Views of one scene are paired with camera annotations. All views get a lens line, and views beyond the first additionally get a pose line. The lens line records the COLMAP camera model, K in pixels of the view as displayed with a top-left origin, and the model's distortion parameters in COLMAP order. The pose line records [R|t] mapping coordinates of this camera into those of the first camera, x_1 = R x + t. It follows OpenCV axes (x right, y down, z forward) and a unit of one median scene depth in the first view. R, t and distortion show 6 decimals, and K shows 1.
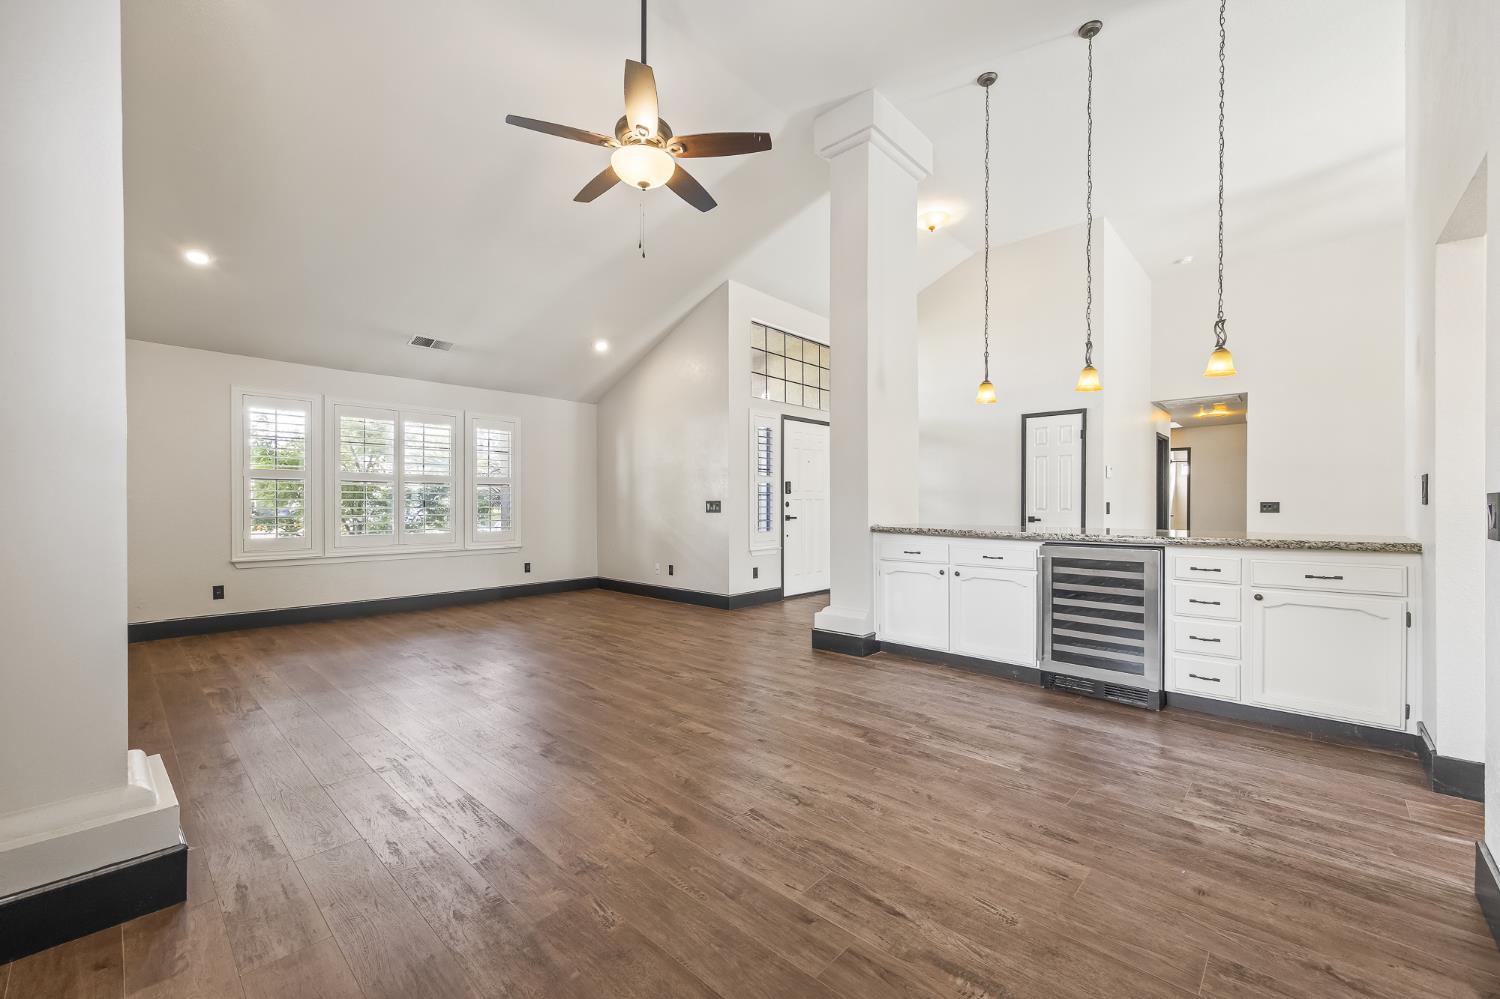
lens RADIAL K [[603.9, 0, 755.3], [0, 603.9, 504.6], [0, 0, 1]] dist [-0.001544, 0.000747]
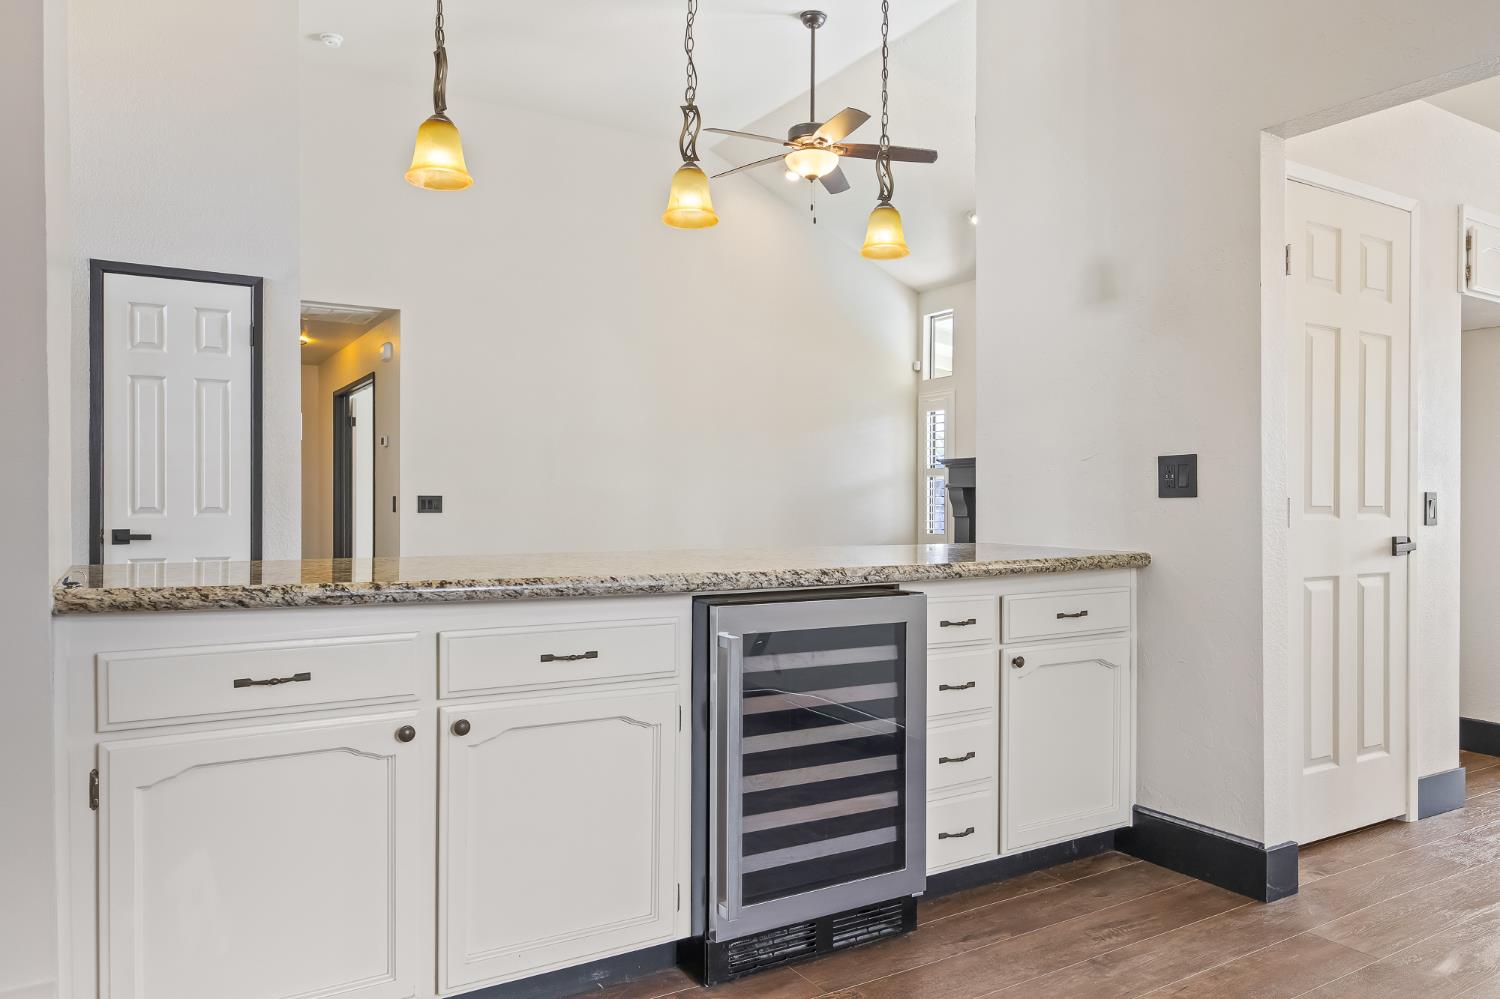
lens RADIAL K [[1031.9, 0, 759.1], [0, 1031.9, 504.0], [0, 0, 1]] dist [-0.006517, -0.003419]
pose [[0.267019, -0.001815, 0.963690, -0.112986], [-0.000308, 0.999998, 0.001969, 0.003792], [-0.963691, -0.000823, 0.267018, 0.717806]]
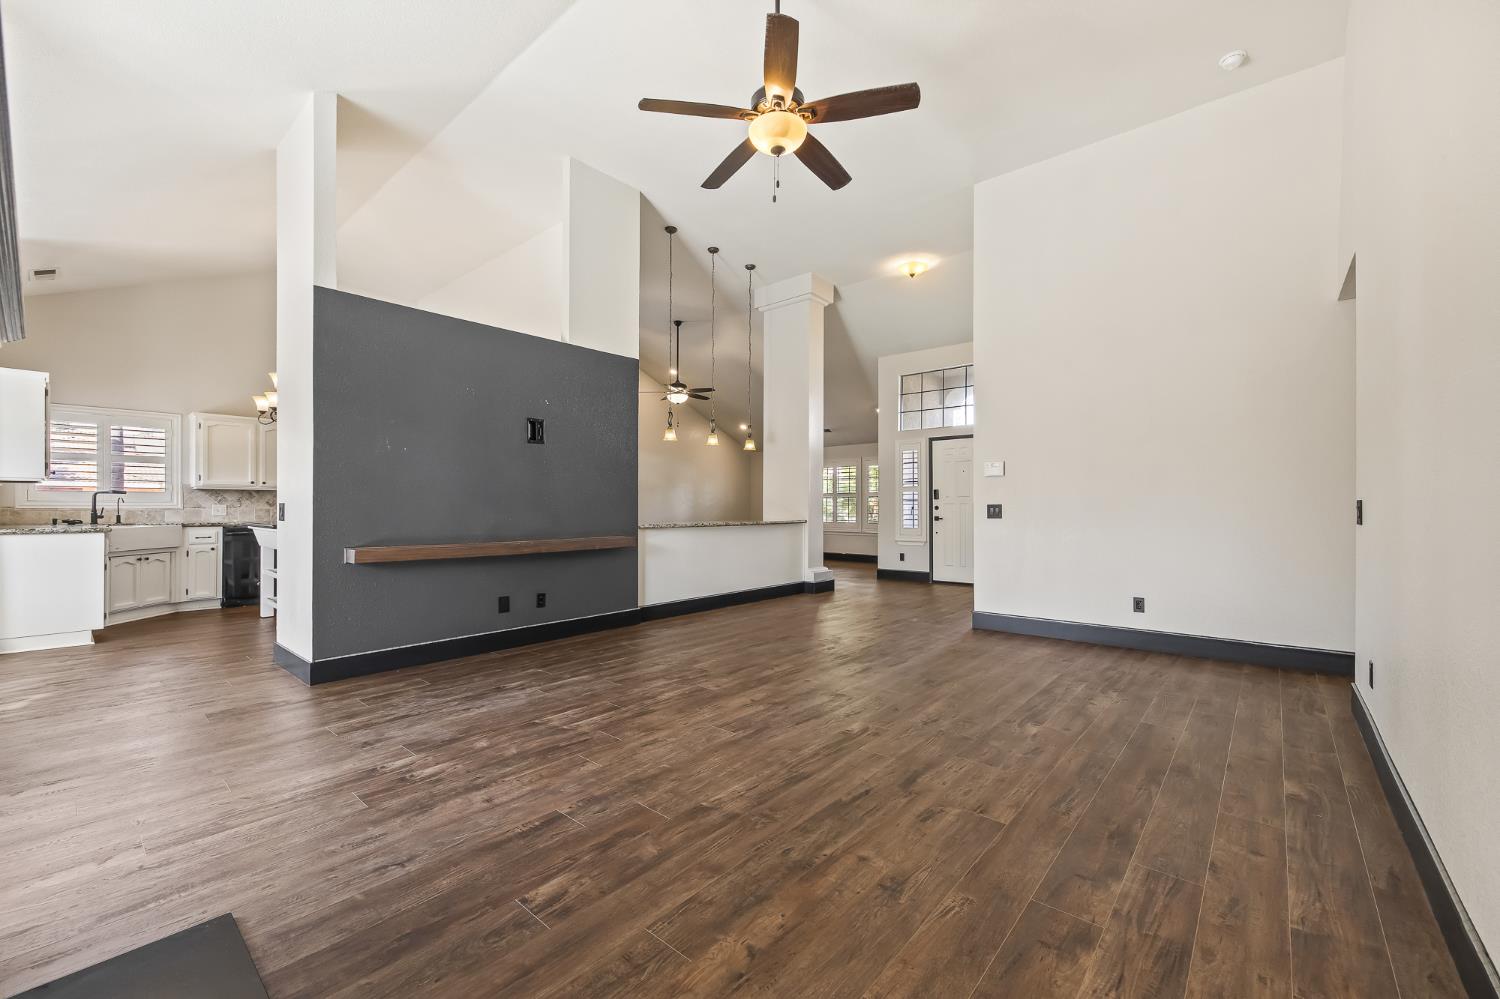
lens RADIAL K [[603.9, 0, 755.3], [0, 603.9, 504.6], [0, 0, 1]] dist [-0.001544, 0.000747]
pose [[0.034829, -0.005585, -0.999378, 2.249977], [0.001458, 0.999984, -0.005538, -0.000965], [0.999392, -0.001264, 0.034836, 0.998359]]
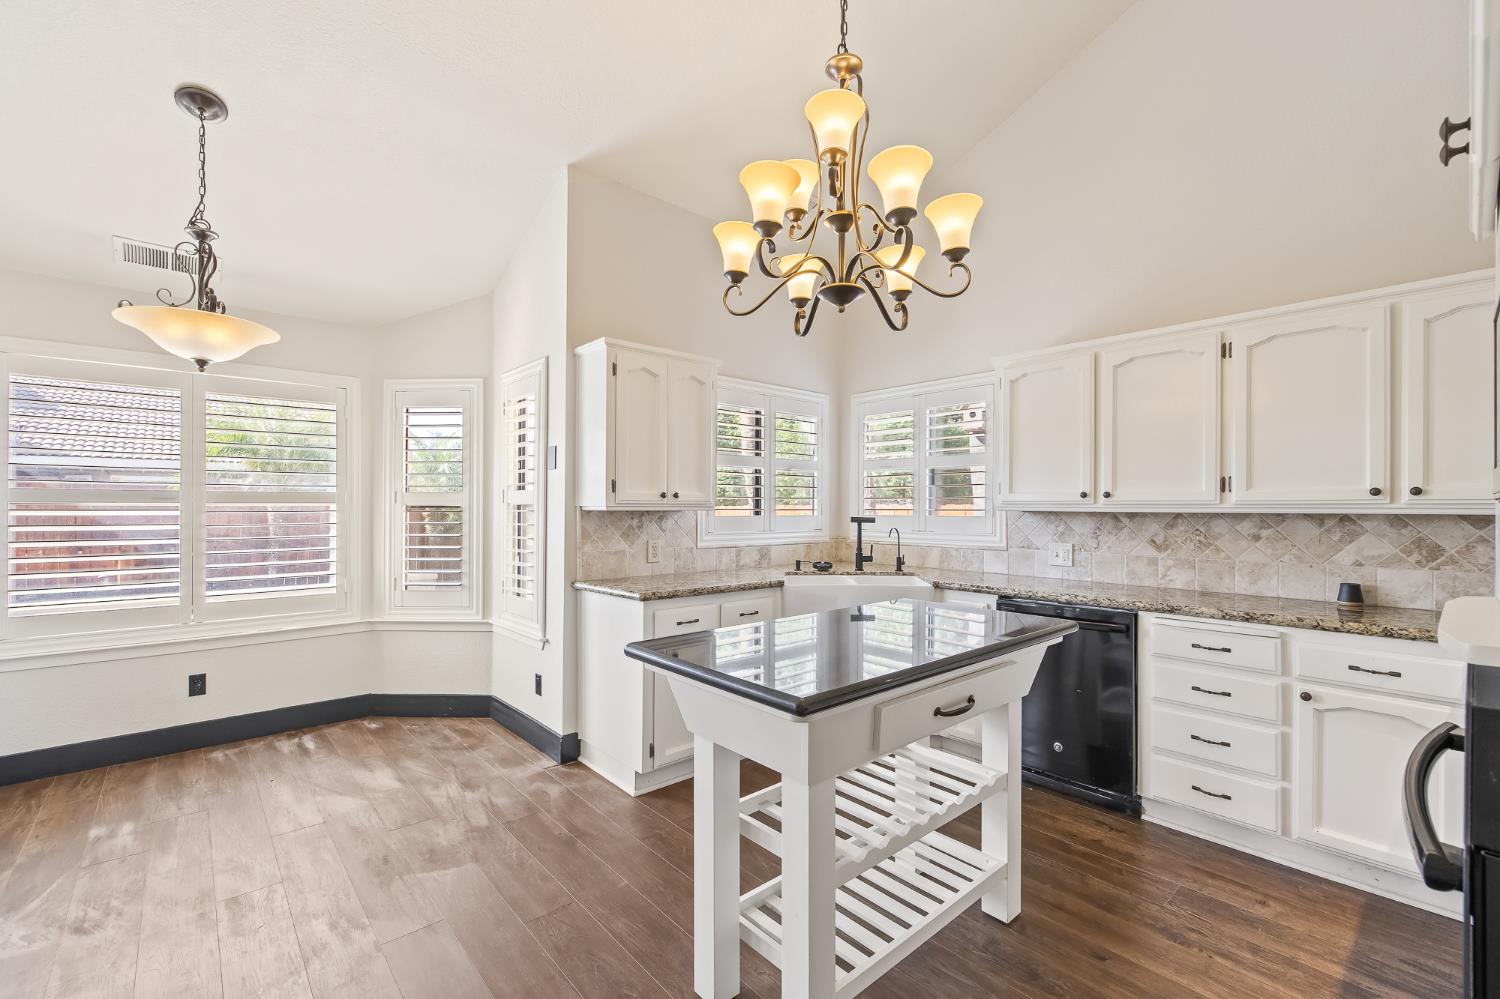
lens RADIAL K [[640.9, 0, 752.9], [0, 640.9, 506.7], [0, 0, 1]] dist [-0.001289, 0.000360]
pose [[-0.995377, -0.004188, 0.095952, 0.781869], [-0.004375, 0.999989, -0.001737, -0.058659], [-0.095944, -0.002148, -0.995384, 0.420972]]
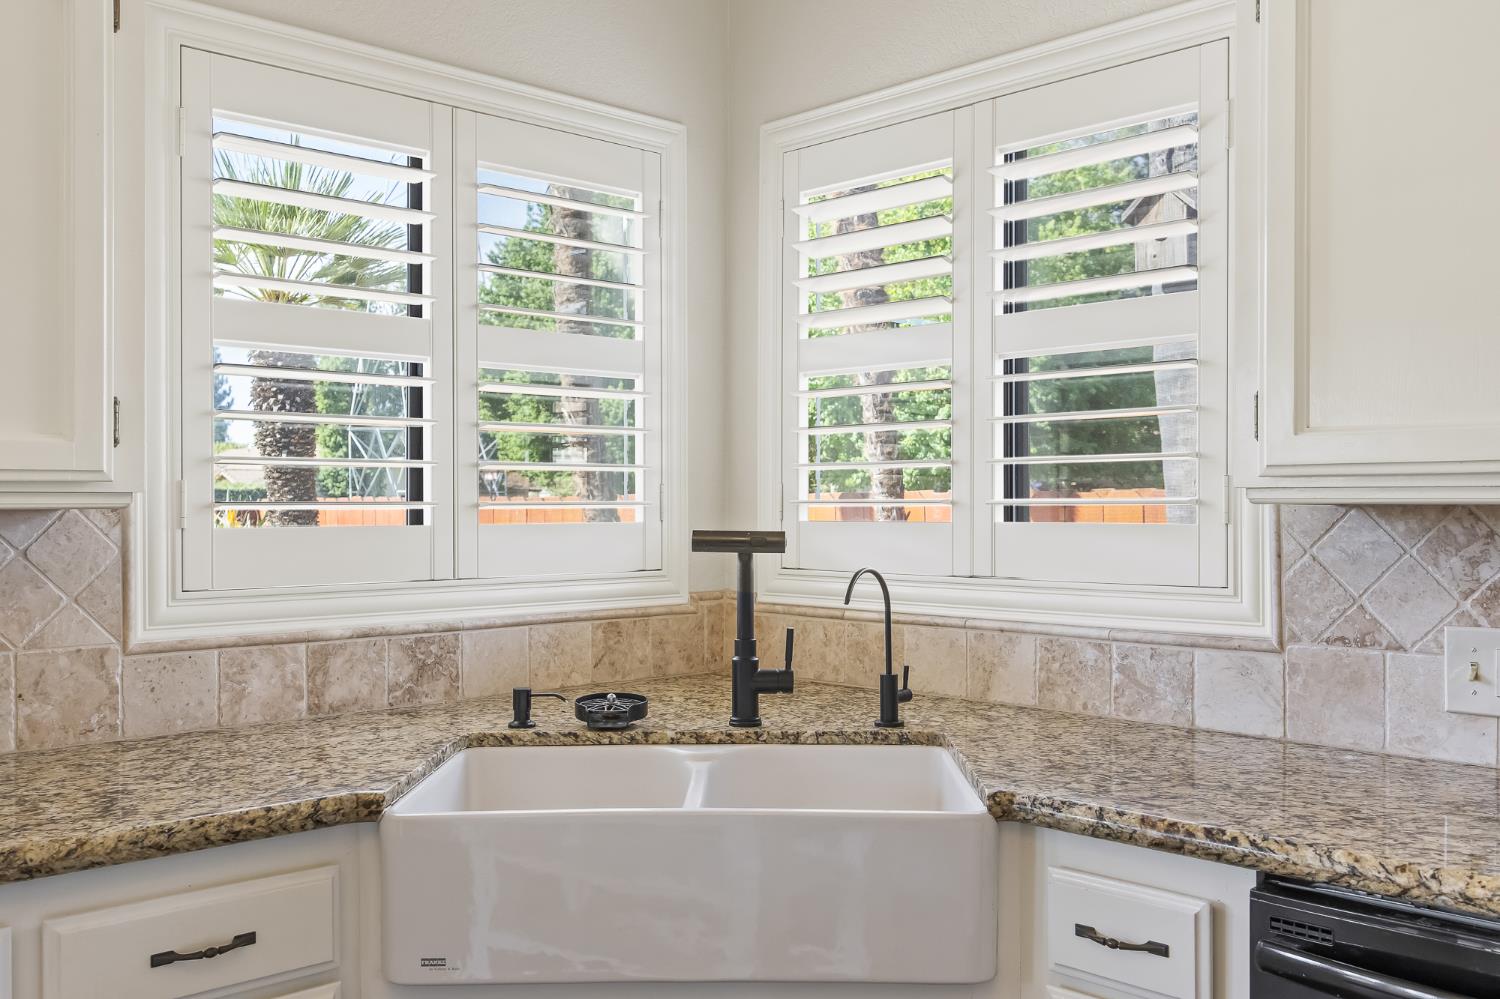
lens RADIAL K [[1391.2, 0, 746.5], [0, 1391.2, 504.9], [0, 0, 1]] dist [0.004969, 0.002618]
pose [[-0.998121, 0.000917, 0.061269, 0.677401], [0.001043, 0.999997, 0.002026, -0.056682], [-0.061267, 0.002086, -0.998119, 0.011826]]
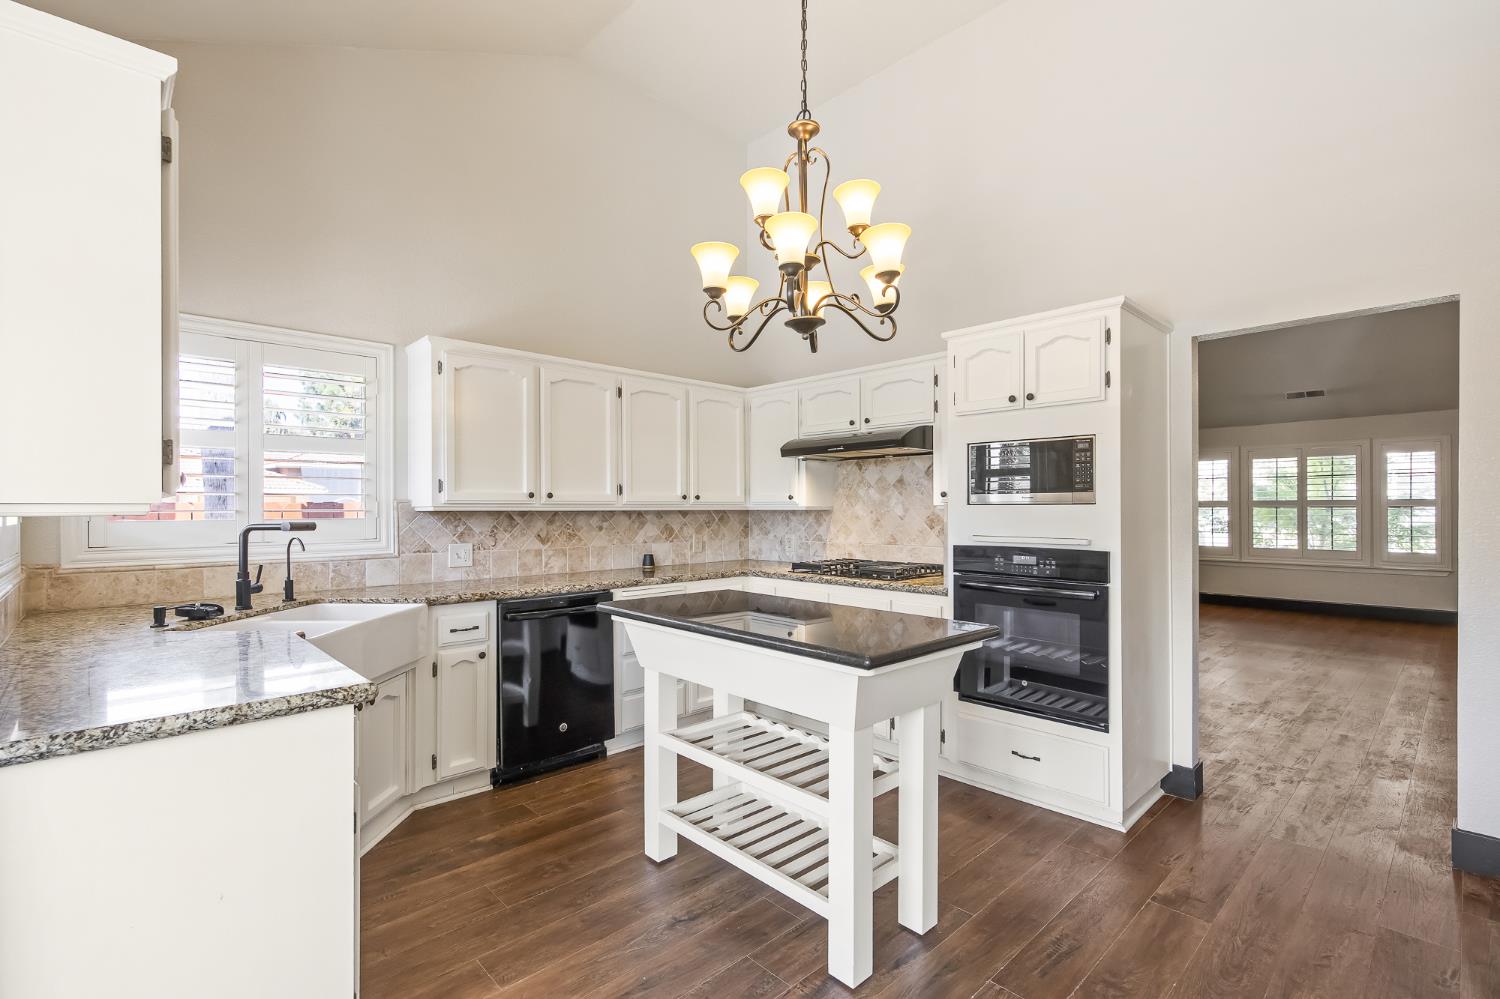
lens RADIAL K [[681.0, 0, 754.8], [0, 681.0, 505.5], [0, 0, 1]] dist [-0.002389, 0.000192]
pose [[-0.062233, -0.004510, -0.998051, 1.328613], [0.002908, 0.999985, -0.004700, -0.057498], [0.998057, -0.003195, -0.062219, -0.045635]]
